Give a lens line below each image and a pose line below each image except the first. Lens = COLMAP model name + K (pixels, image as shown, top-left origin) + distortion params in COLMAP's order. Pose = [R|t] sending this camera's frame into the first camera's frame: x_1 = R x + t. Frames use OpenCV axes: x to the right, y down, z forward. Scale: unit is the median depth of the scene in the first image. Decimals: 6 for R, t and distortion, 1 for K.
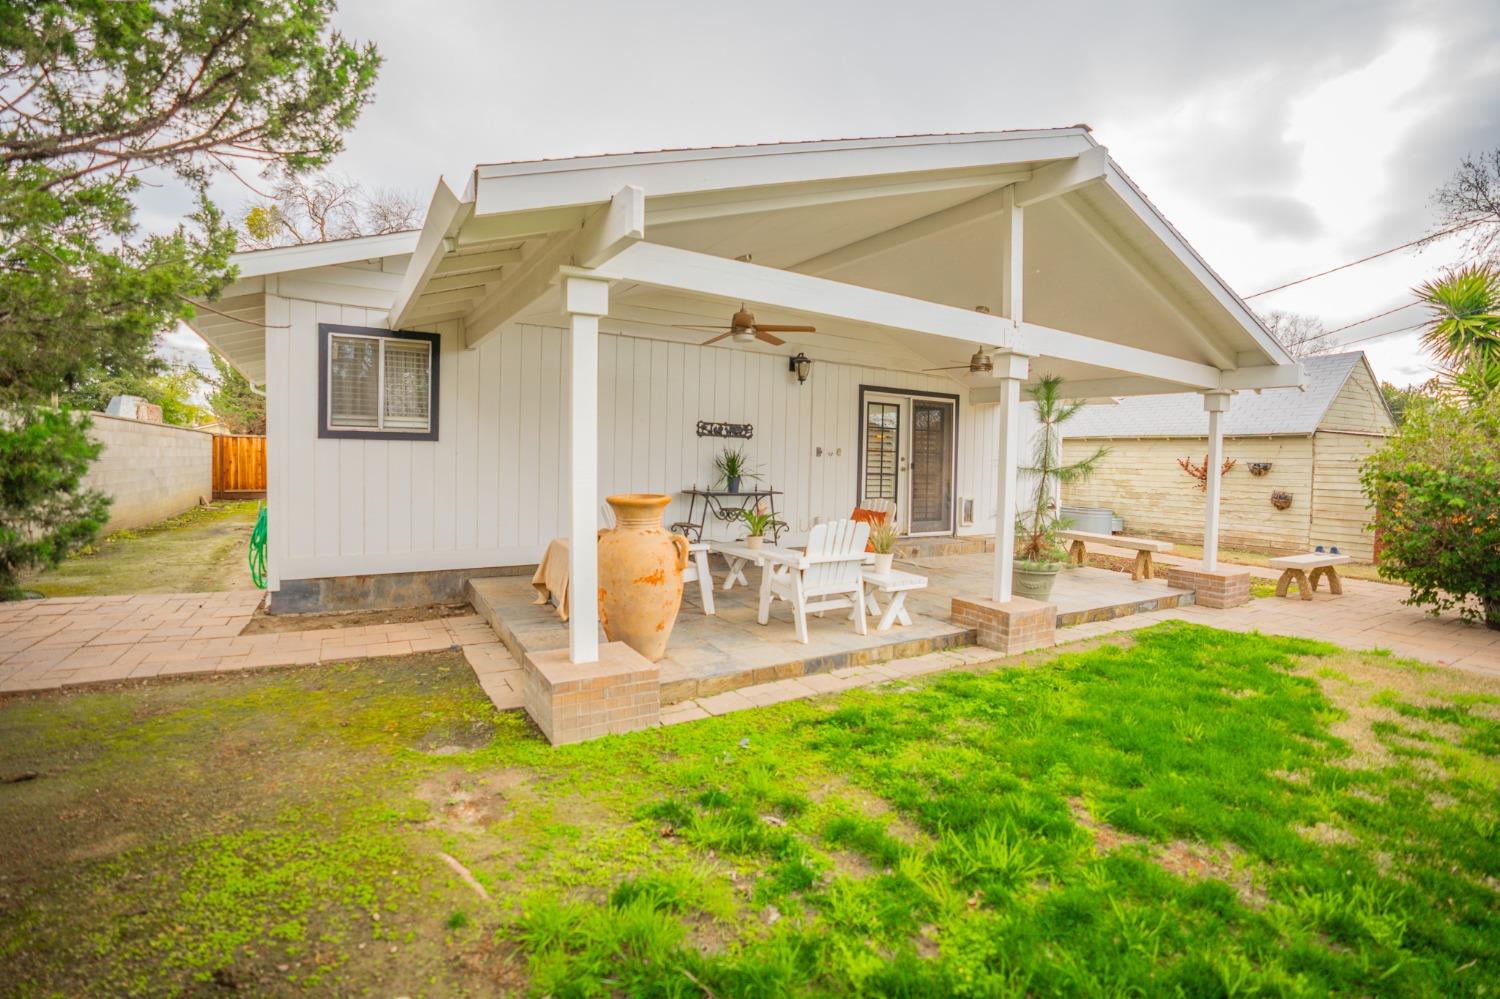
lens RADIAL K [[689.7, 0, 732.5], [0, 689.7, 481.6], [0, 0, 1]] dist [-0.053053, 0.016676]
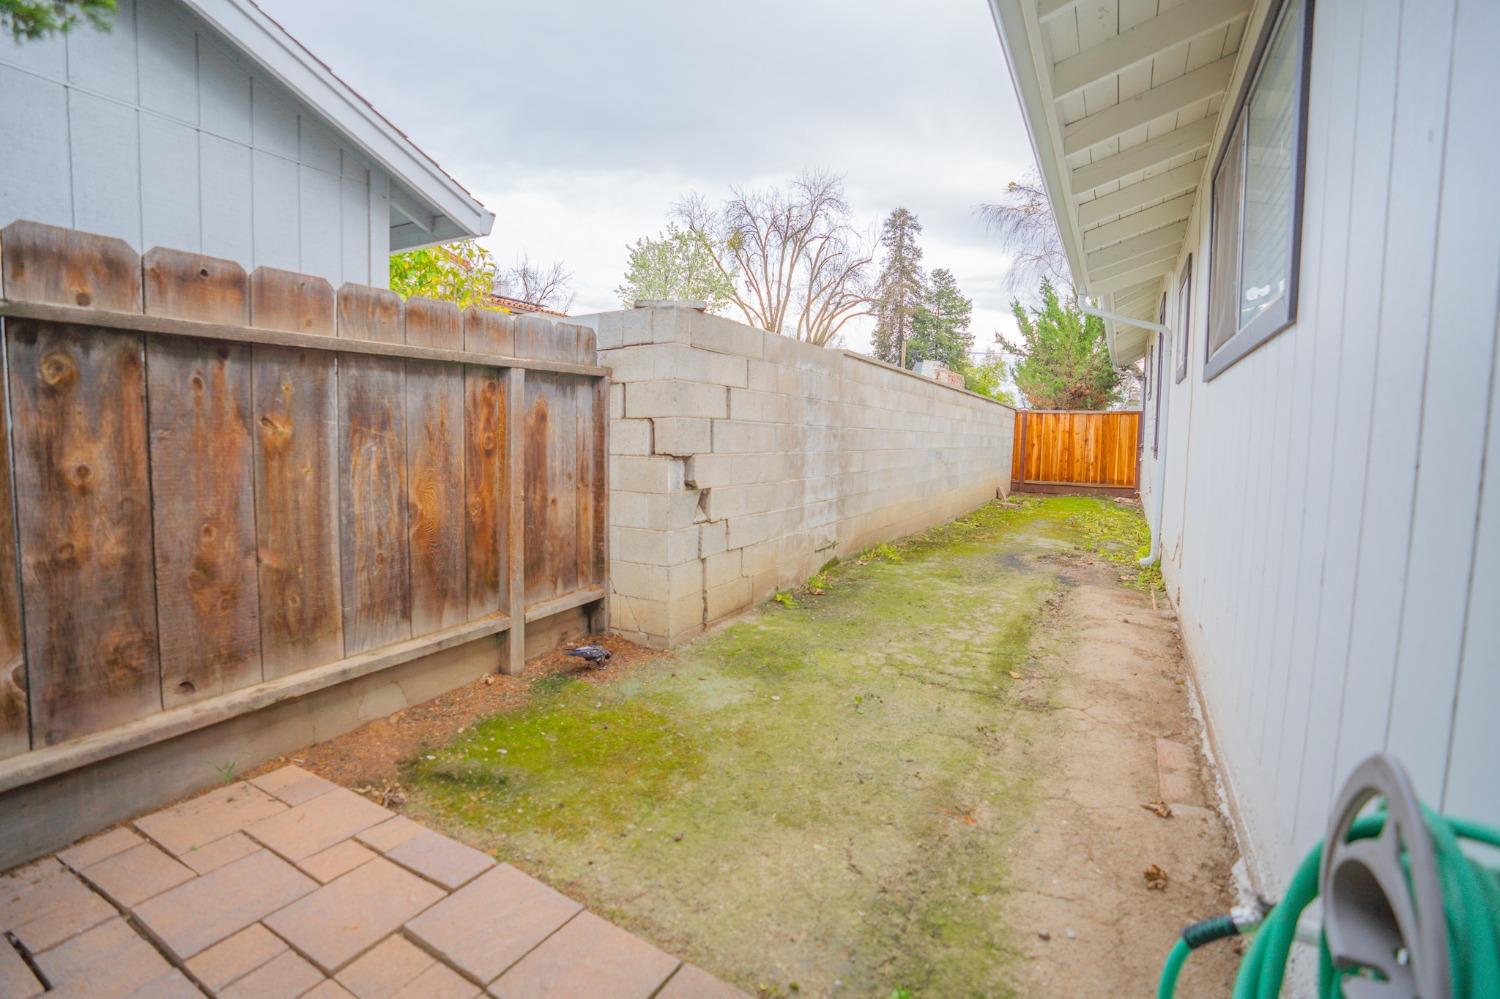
lens RADIAL K [[689.7, 0, 760.1], [0, 689.7, 492.0], [0, 0, 1]] dist [-0.053053, 0.016676]
pose [[0.529677, 0.067812, -0.845484, -0.484528], [-0.042631, 0.997668, 0.053310, -0.006686], [0.847127, 0.007807, 0.531333, 0.628289]]
